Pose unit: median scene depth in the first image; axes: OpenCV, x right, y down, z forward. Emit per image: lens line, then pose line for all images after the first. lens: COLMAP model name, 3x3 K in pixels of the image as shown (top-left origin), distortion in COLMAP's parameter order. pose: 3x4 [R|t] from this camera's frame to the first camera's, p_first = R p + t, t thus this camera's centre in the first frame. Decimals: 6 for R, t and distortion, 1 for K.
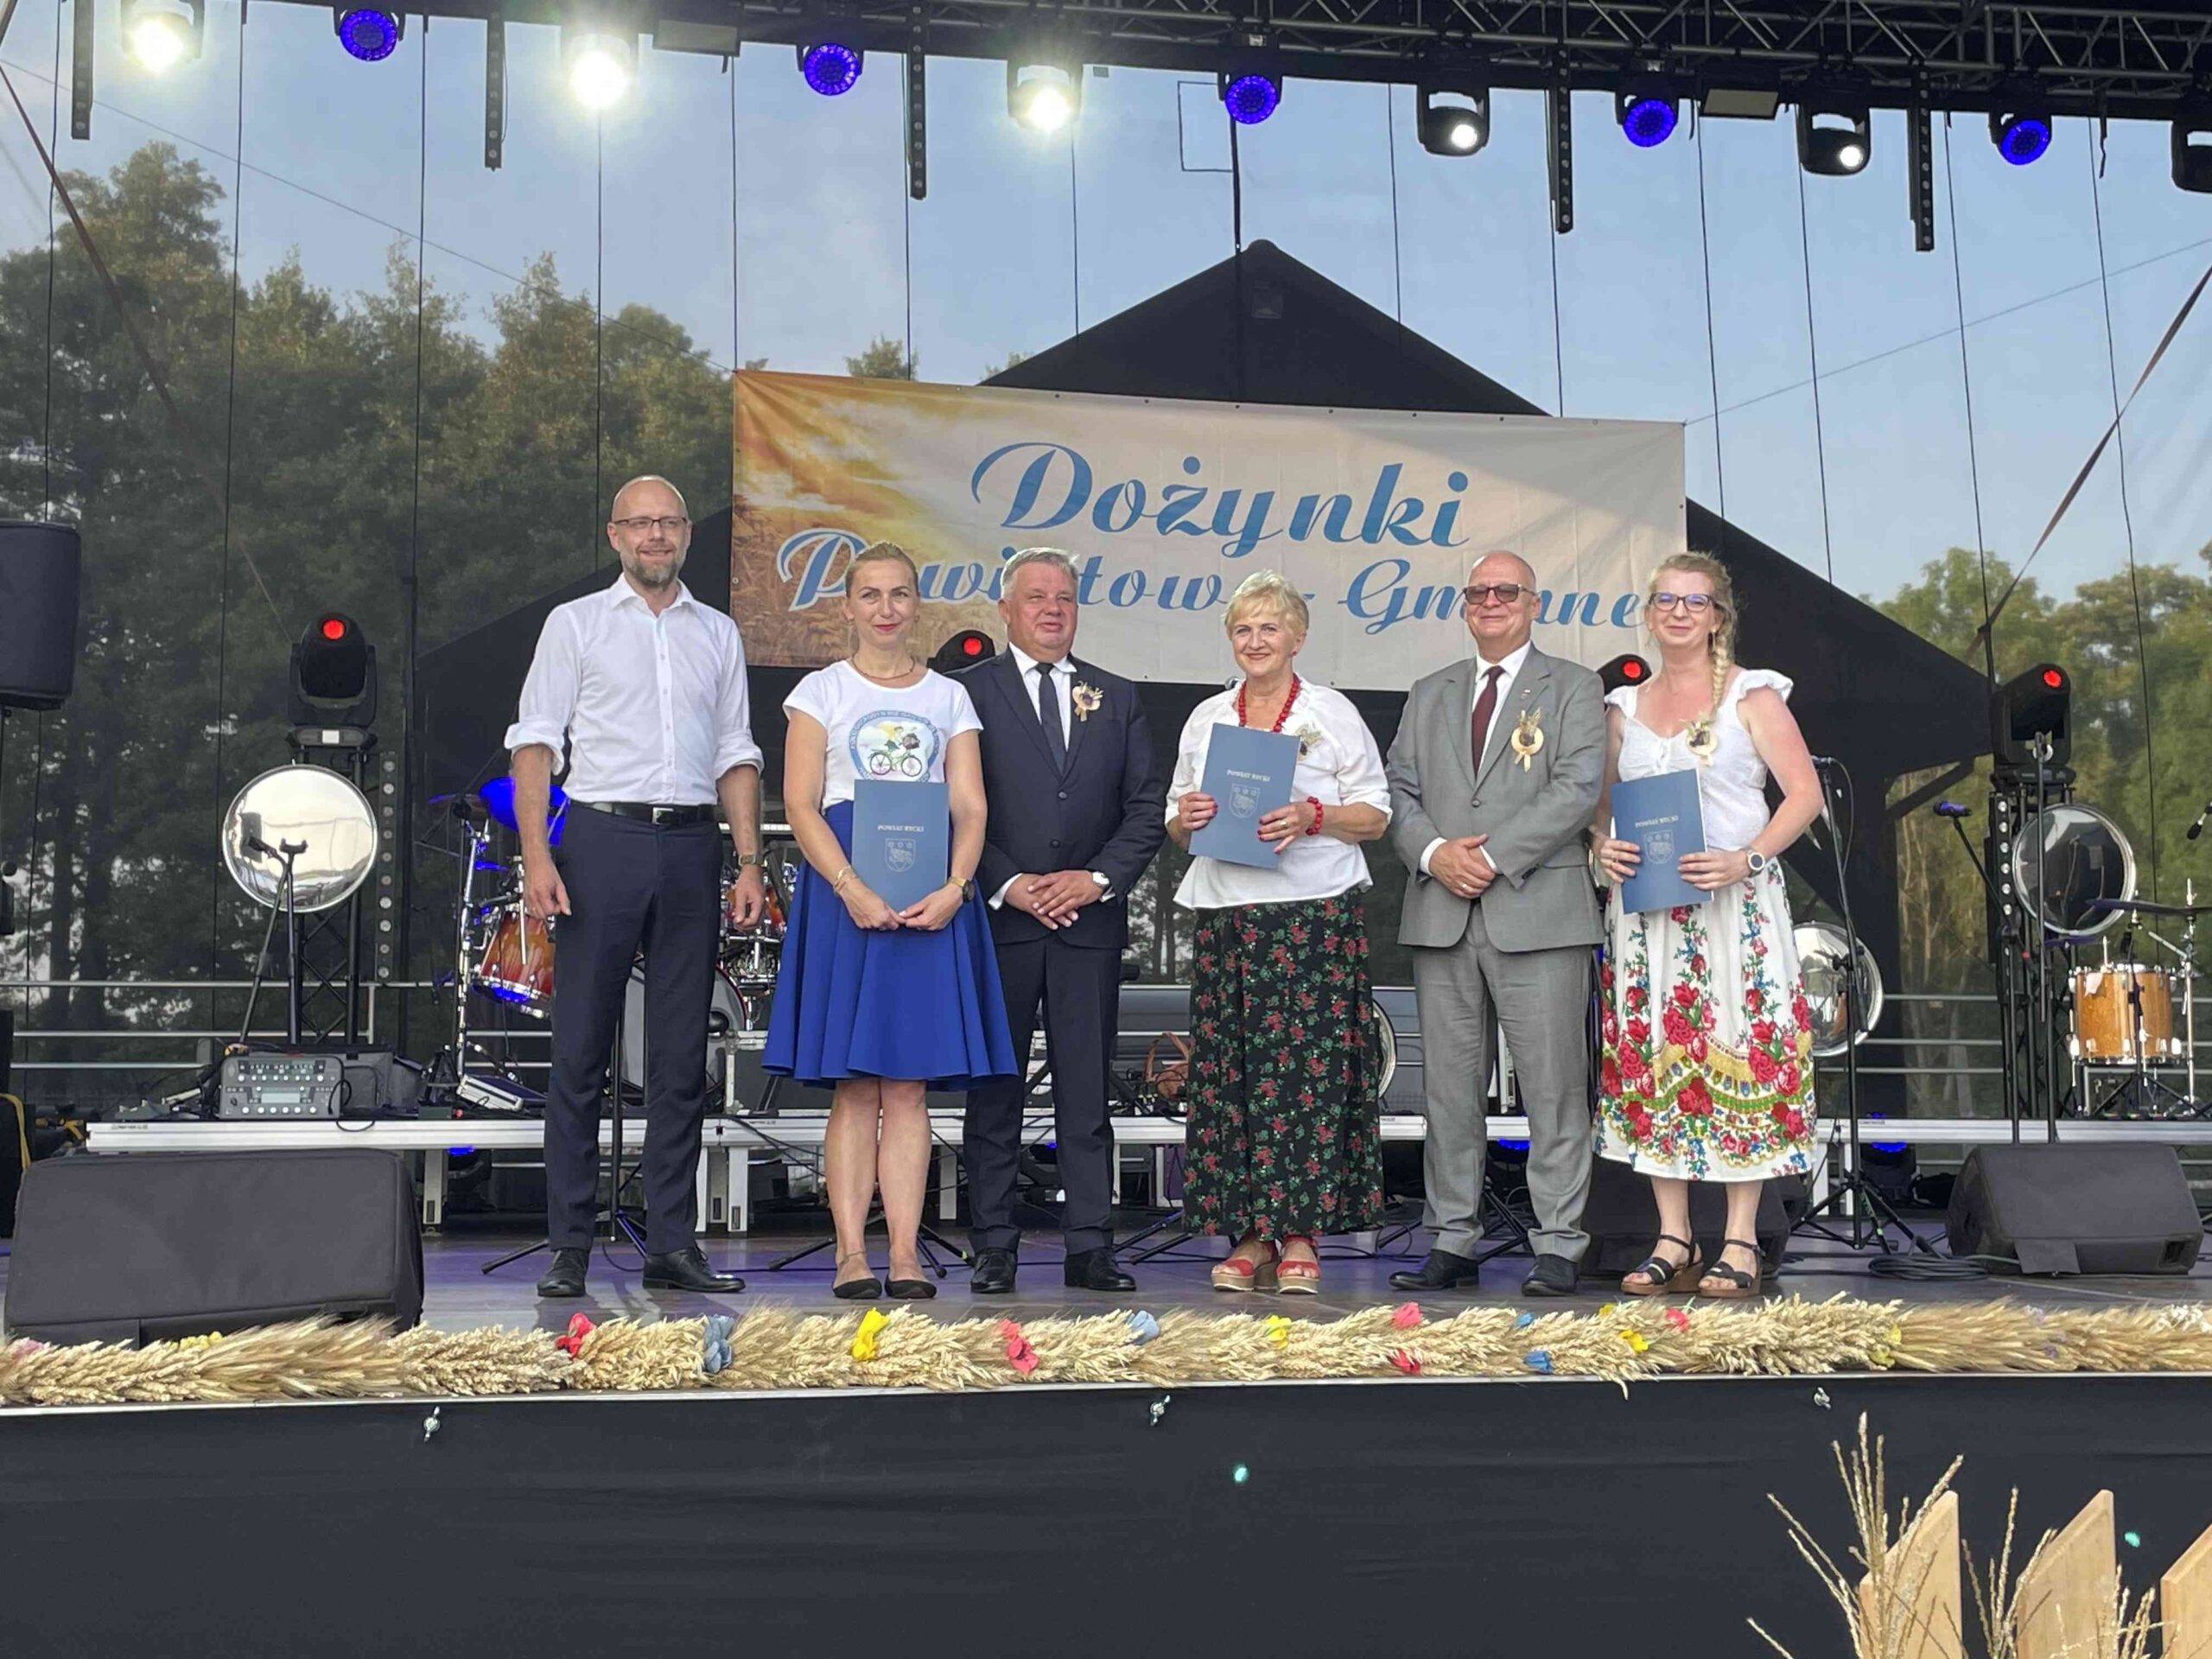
lens RADIAL K [[3051.5, 0, 1139.4], [0, 3051.5, 780.1], [0, 0, 1]] dist [0.065055, 0.000000]
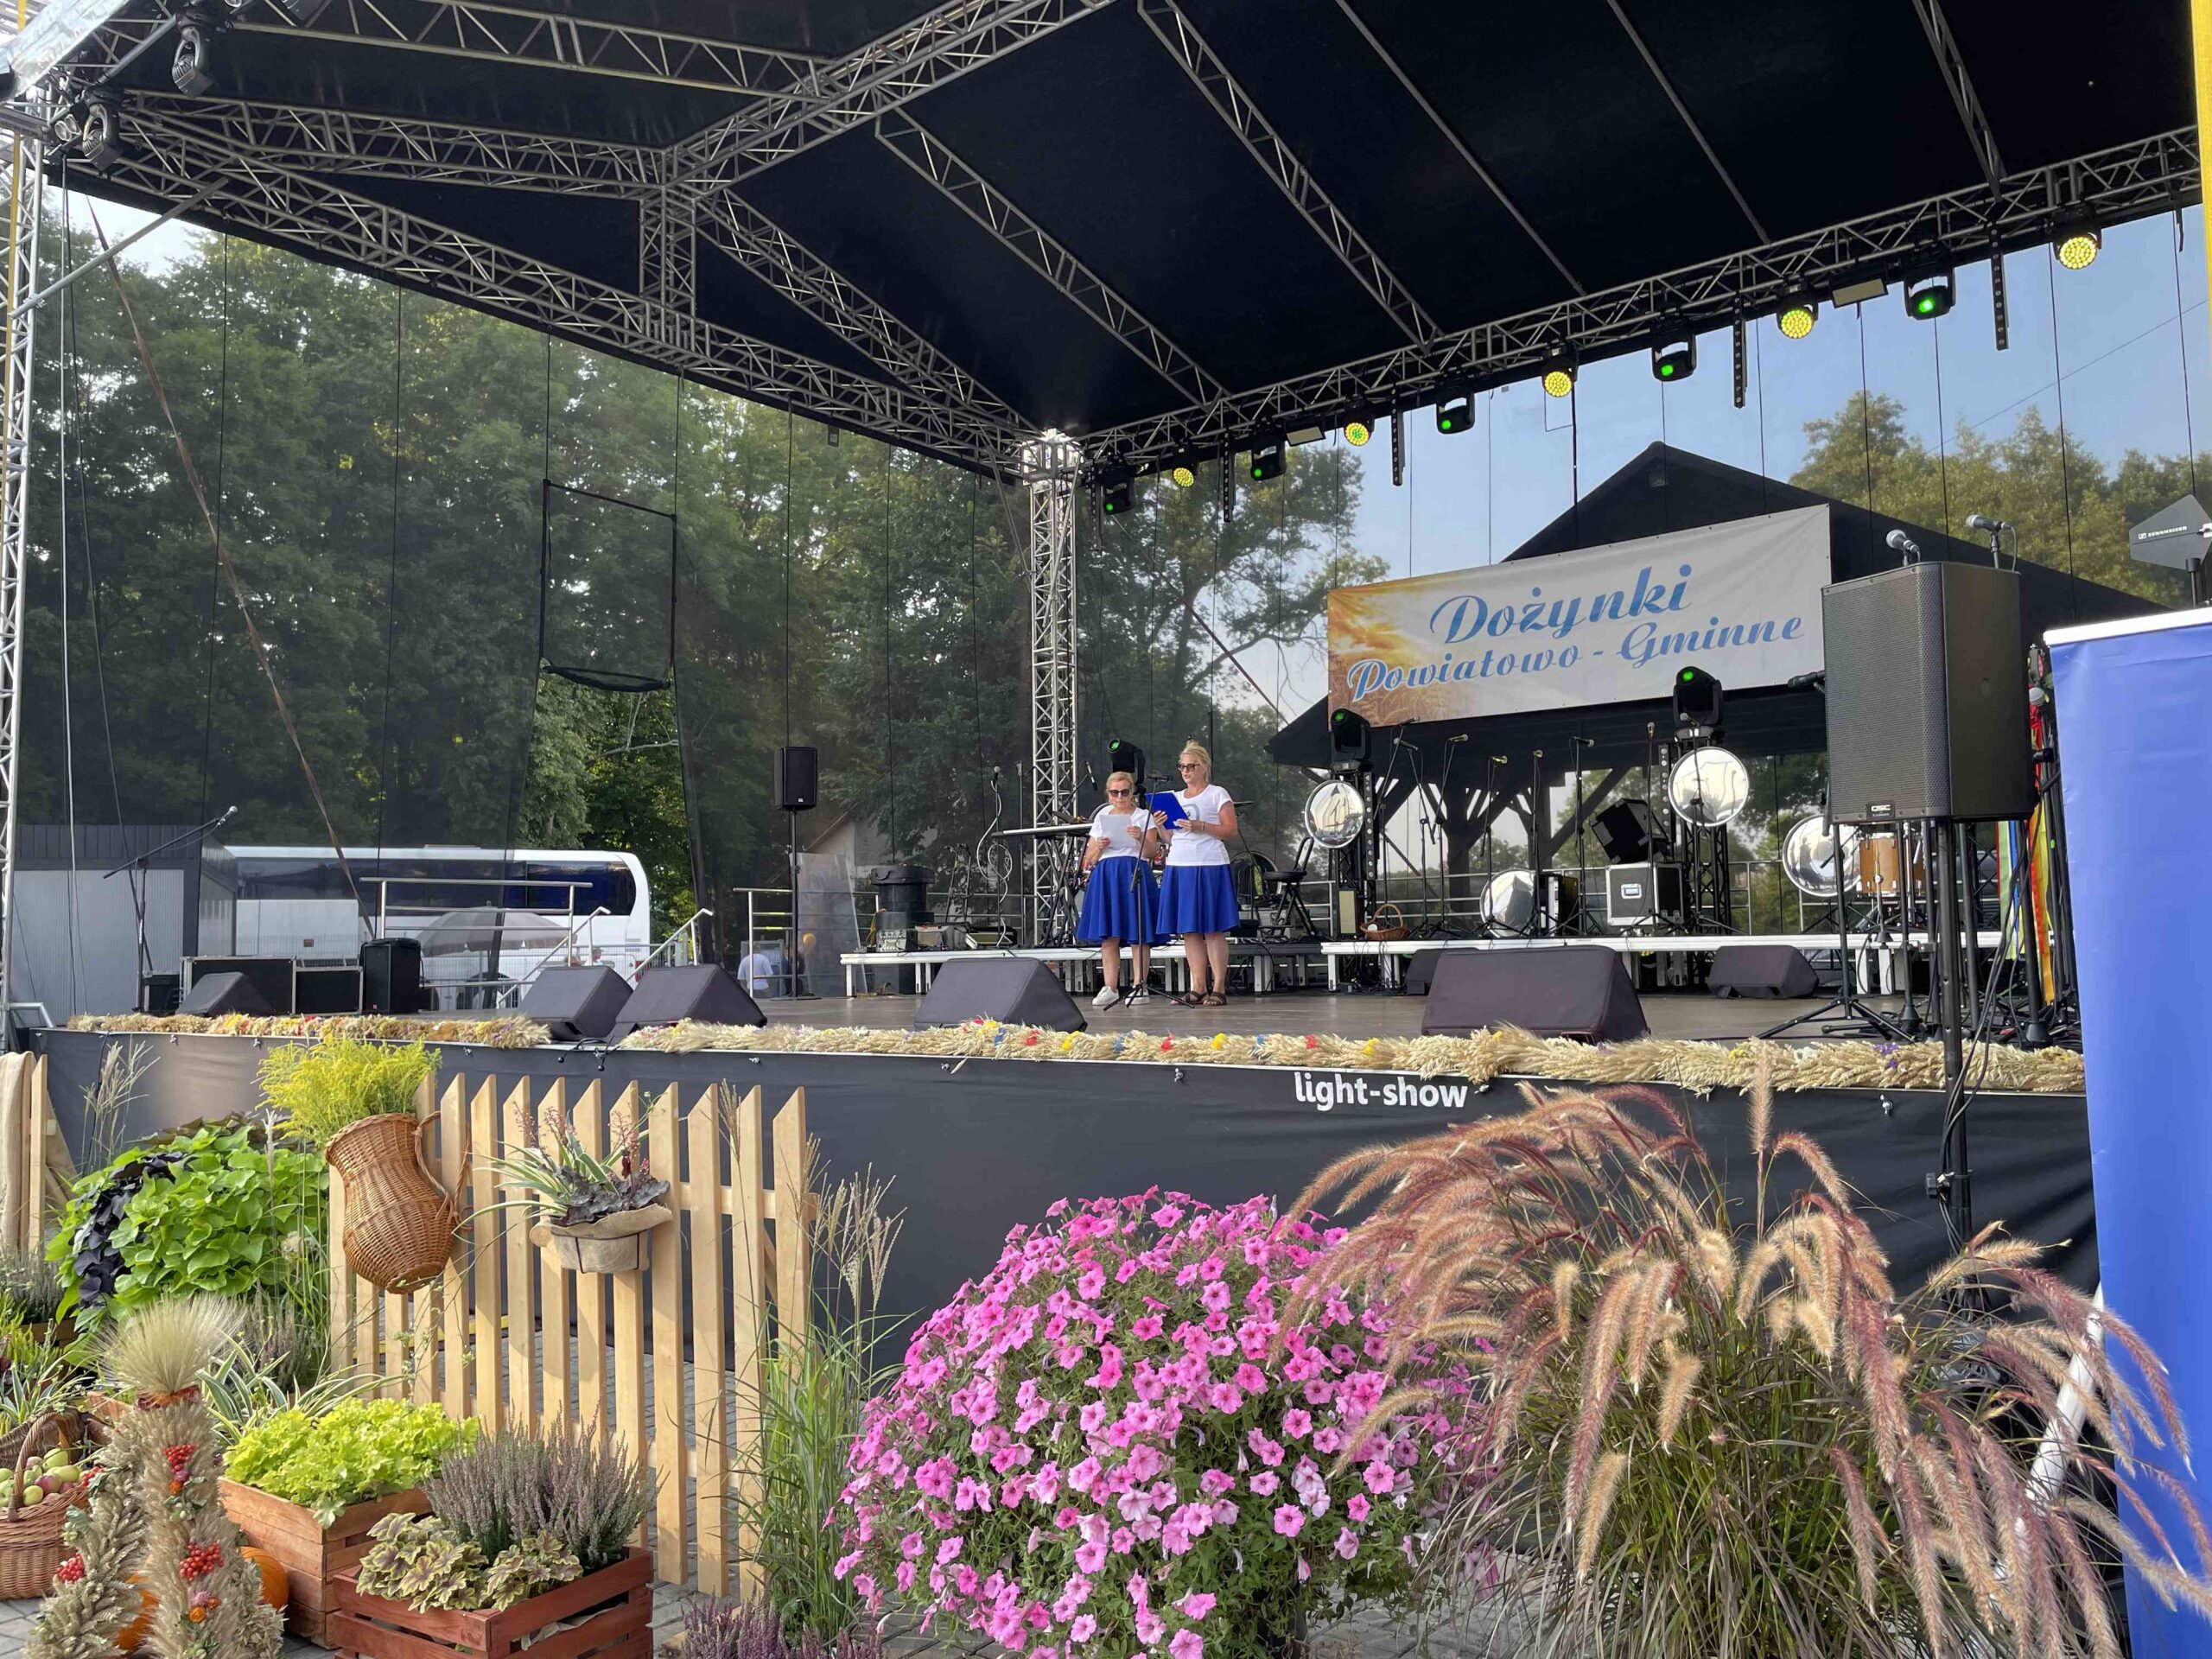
lens RADIAL K [[1657.3, 0, 1124.1], [0, 1657.3, 826.8], [0, 0, 1]] dist [0.083614, -0.111636]
pose [[0.635257, -0.071395, -0.768994, 0.636388], [0.104942, 0.994462, -0.005637, 0.018898], [0.765138, -0.077119, 0.639232, 0.146450]]
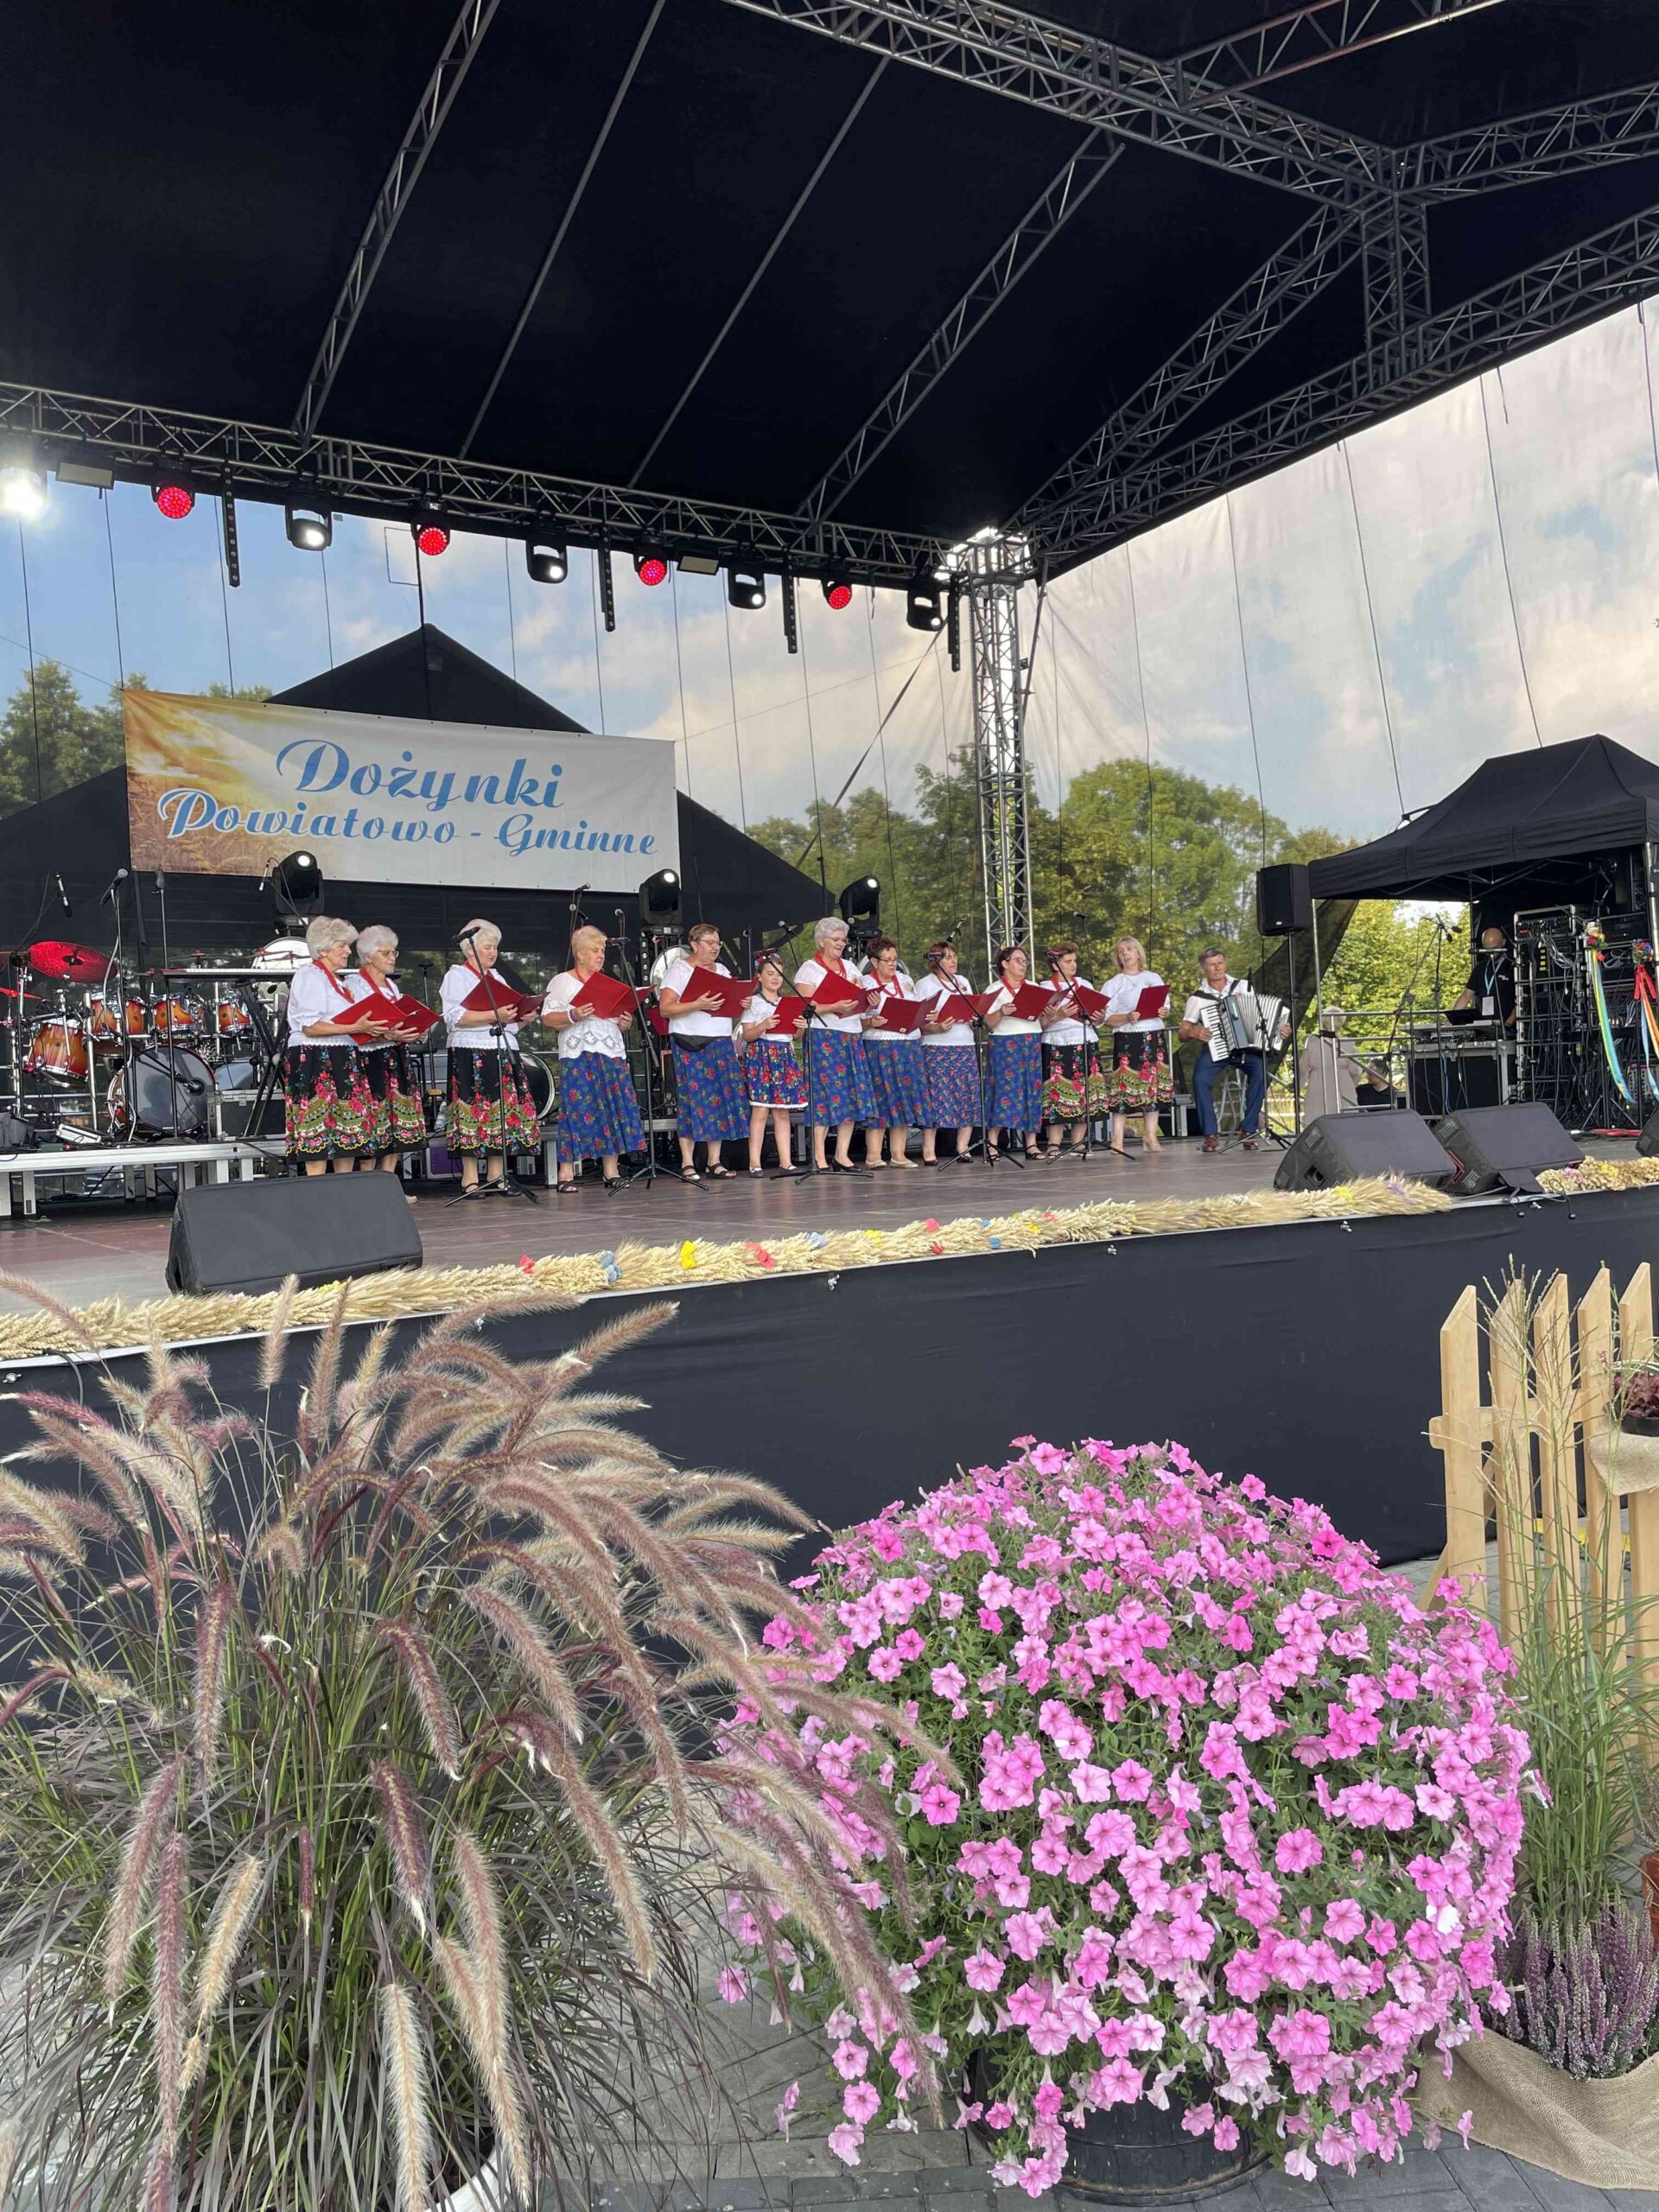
lens RADIAL K [[1657.3, 0, 818.4], [0, 1657.3, 1102.8], [0, 0, 1]] dist [0.083614, -0.111636]
pose [[0.937678, -0.043089, 0.344823, -0.100767], [0.007398, 0.994533, 0.104159, -0.004118], [-0.347426, -0.095117, 0.932871, 0.012290]]
